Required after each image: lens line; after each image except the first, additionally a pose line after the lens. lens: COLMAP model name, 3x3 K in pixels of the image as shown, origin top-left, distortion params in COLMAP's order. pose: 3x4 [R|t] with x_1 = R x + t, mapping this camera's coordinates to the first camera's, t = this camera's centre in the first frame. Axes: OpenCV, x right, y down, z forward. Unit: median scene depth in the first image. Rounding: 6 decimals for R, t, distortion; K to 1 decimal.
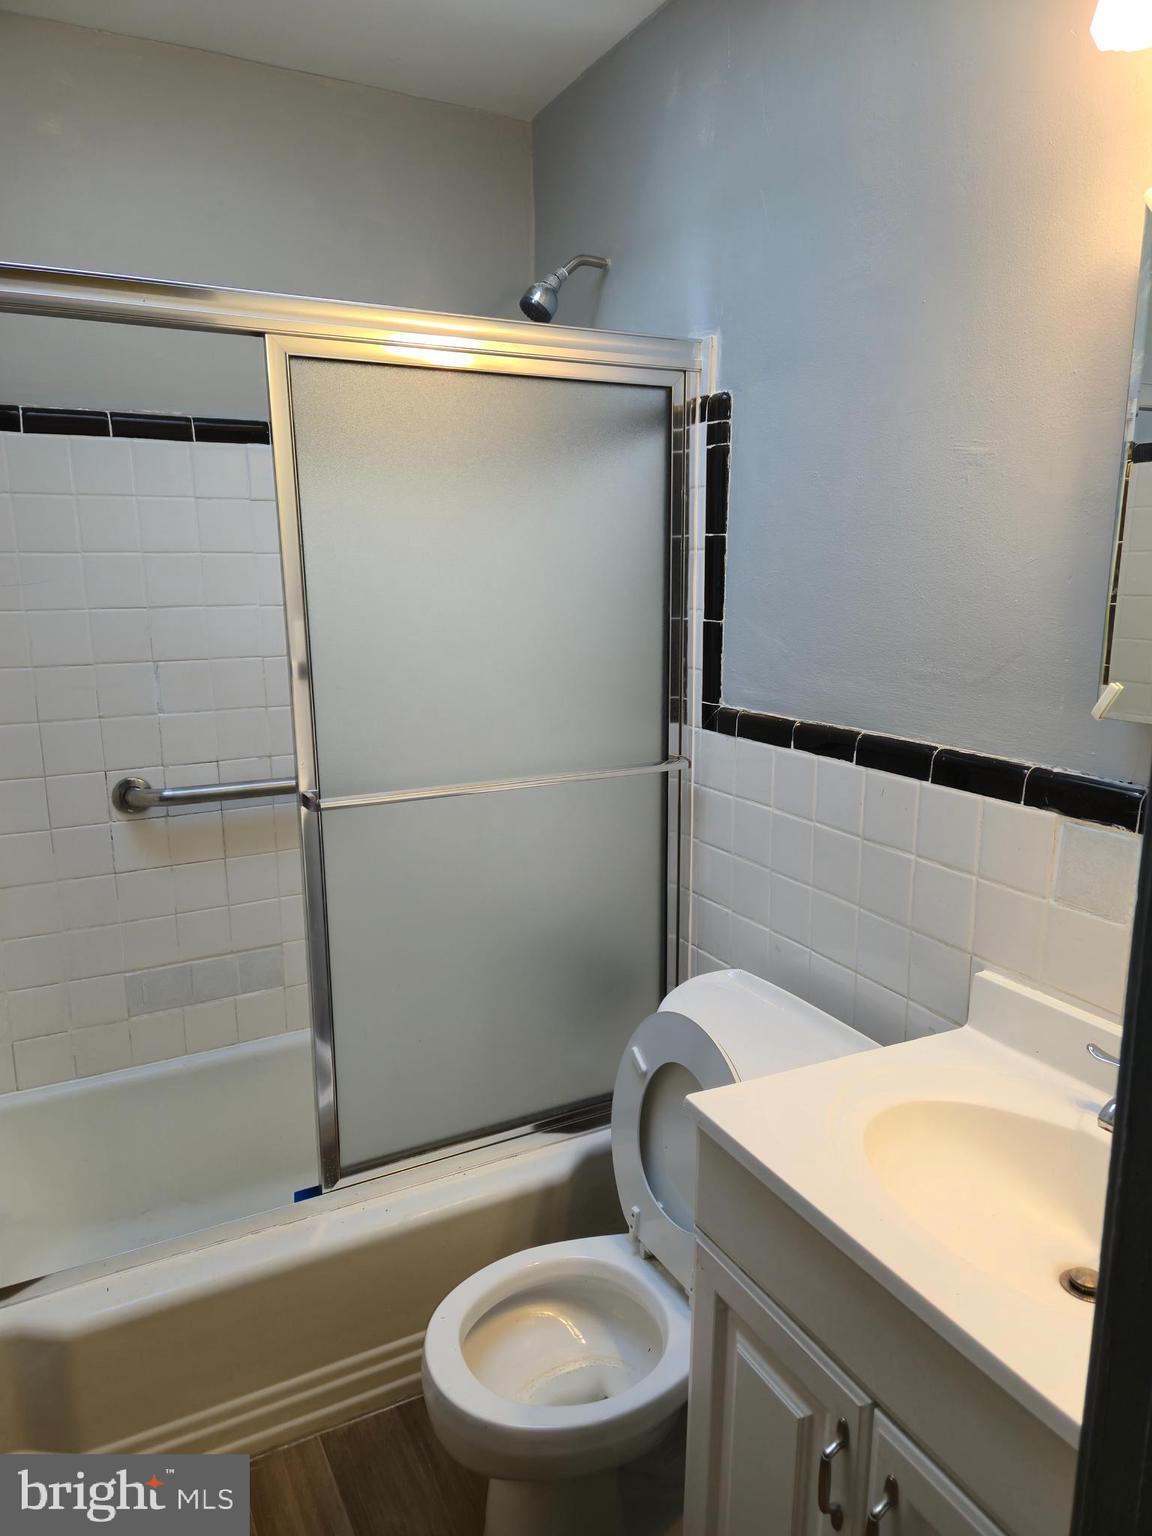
lens RADIAL K [[1031.4, 0, 575.8], [0, 1031.4, 775.7], [0, 0, 1]] dist [0.073587, -0.064089]
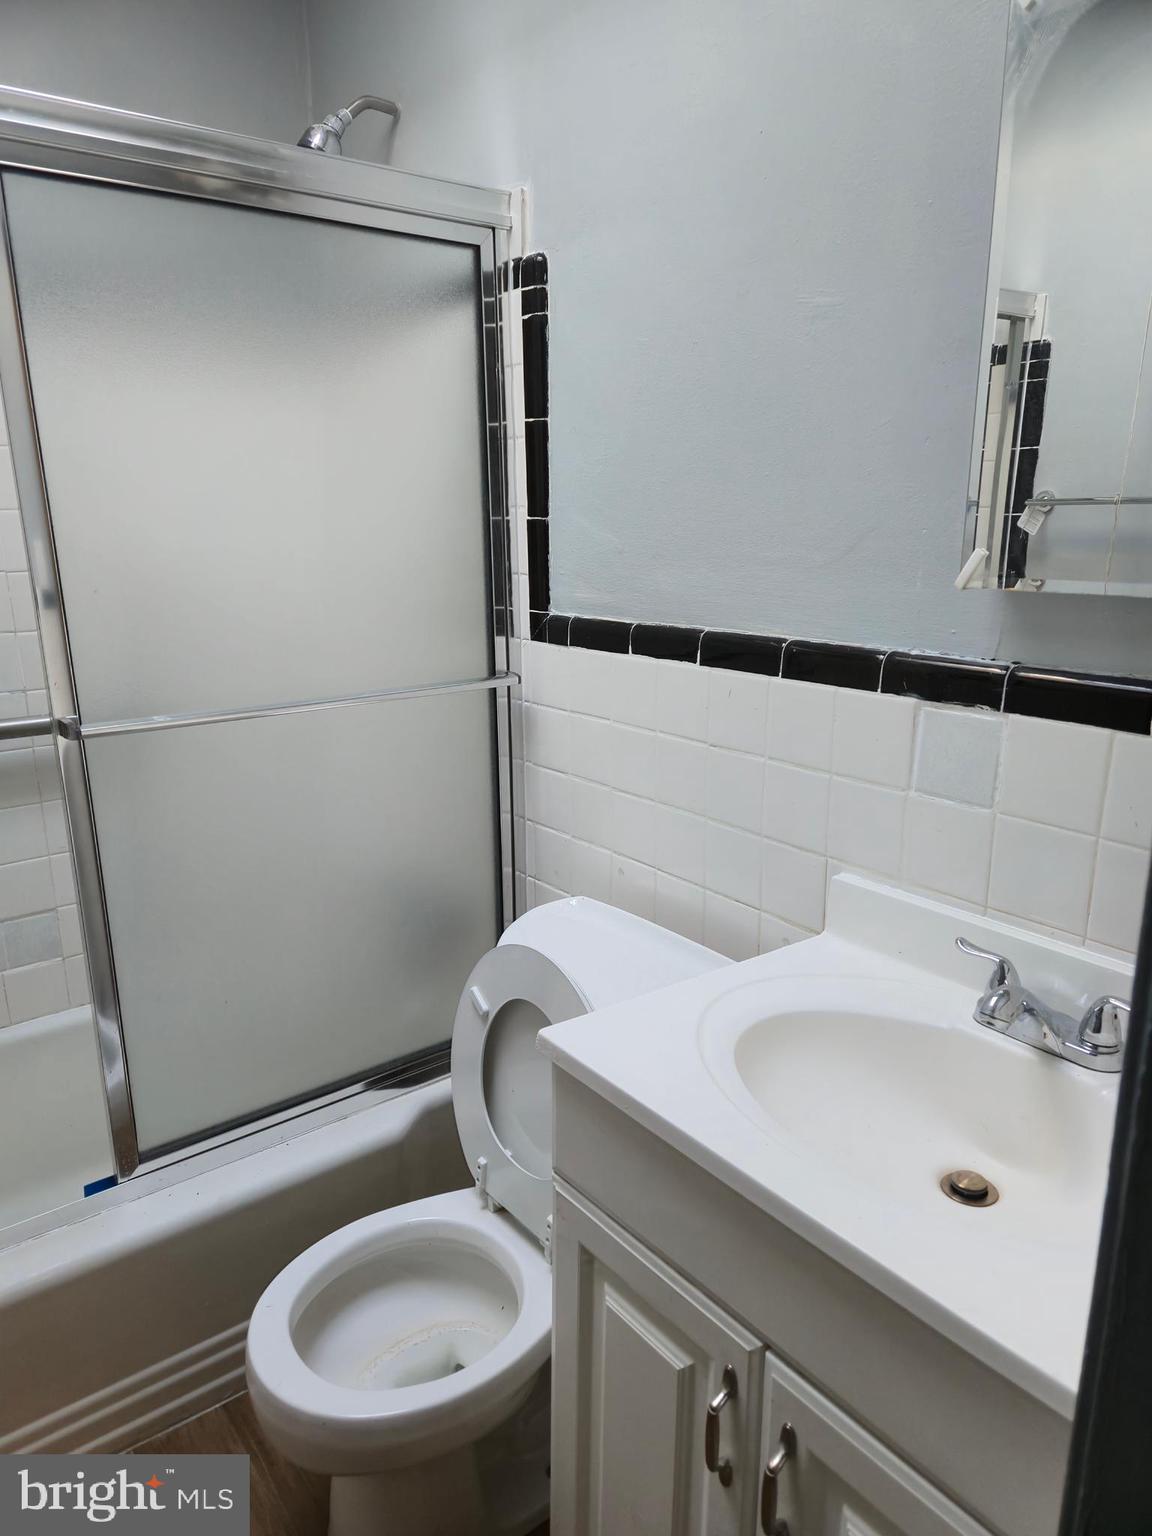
lens RADIAL K [[1031.4, 0, 573.4], [0, 1031.4, 787.3], [0, 0, 1]] dist [0.073587, -0.064089]
pose [[0.984200, -0.048652, 0.170247, -0.002856], [0.039027, 0.997469, 0.059435, 0.034119], [-0.172708, -0.051852, 0.983607, 0.094560]]
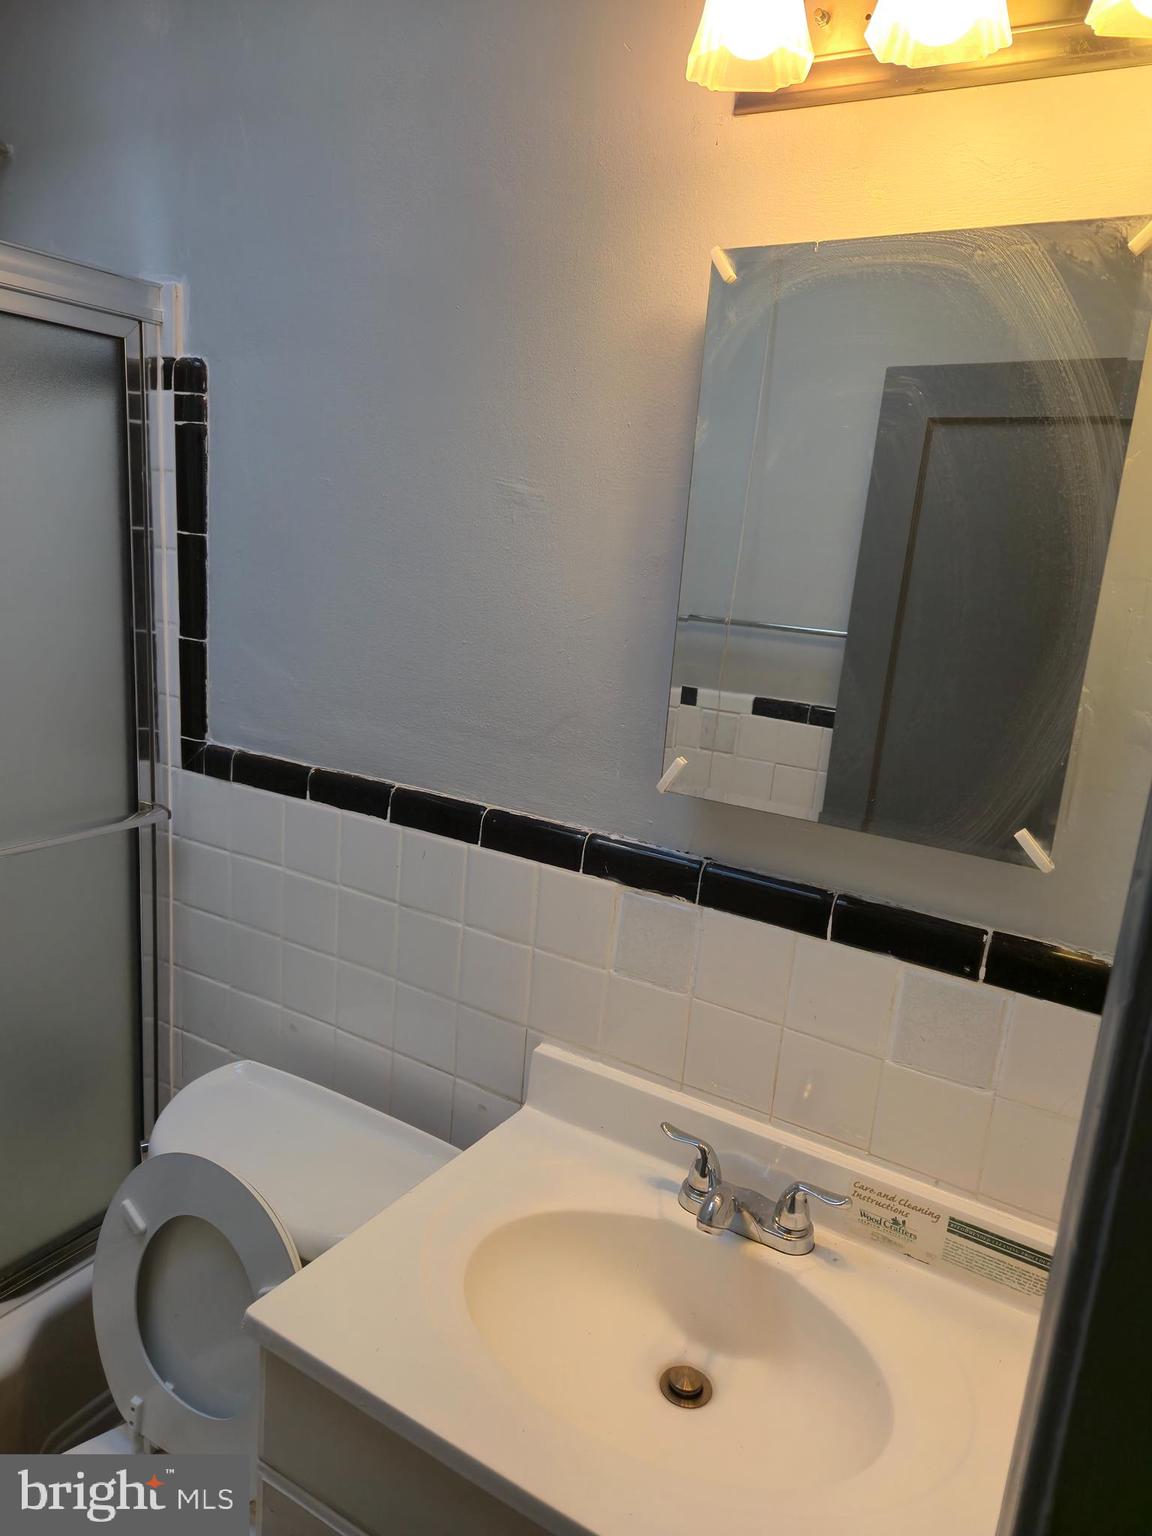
lens RADIAL K [[1031.4, 0, 575.7], [0, 1031.4, 780.5], [0, 0, 1]] dist [0.073587, -0.064089]
pose [[0.849554, -0.050030, 0.525124, -0.049837], [0.025574, 0.998228, 0.053730, -0.078989], [-0.526882, -0.032217, 0.849328, 0.149406]]
